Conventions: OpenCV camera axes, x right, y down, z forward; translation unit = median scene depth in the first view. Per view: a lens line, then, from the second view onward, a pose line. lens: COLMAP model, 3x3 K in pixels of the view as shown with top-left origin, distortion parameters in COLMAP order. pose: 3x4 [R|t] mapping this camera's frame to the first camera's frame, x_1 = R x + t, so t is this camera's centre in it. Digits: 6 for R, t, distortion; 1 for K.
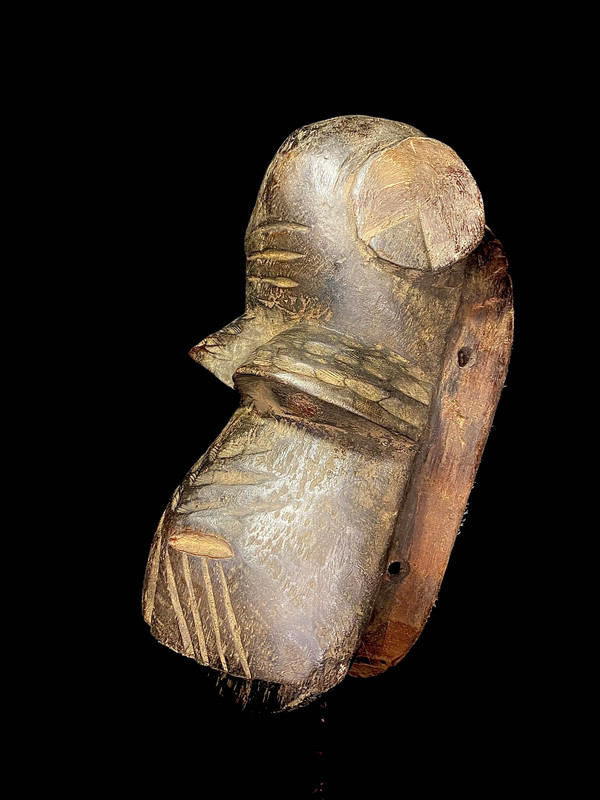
lens RADIAL K [[619.2, 0, 303.1], [0, 619.2, 400.6], [0, 0, 1]] dist [0.016765, -0.061953]
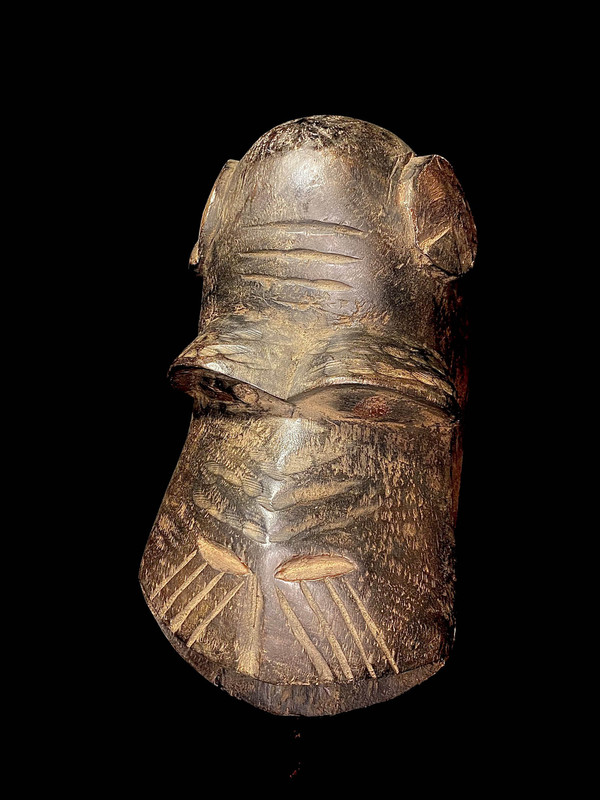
lens RADIAL K [[619.2, 0, 302.4], [0, 619.2, 401.0], [0, 0, 1]] dist [0.016765, -0.061953]
pose [[0.757856, -0.134304, 0.638449, -0.753413], [0.093386, 0.990837, 0.097580, -0.115268], [-0.645704, -0.014329, 0.763453, 0.290068]]
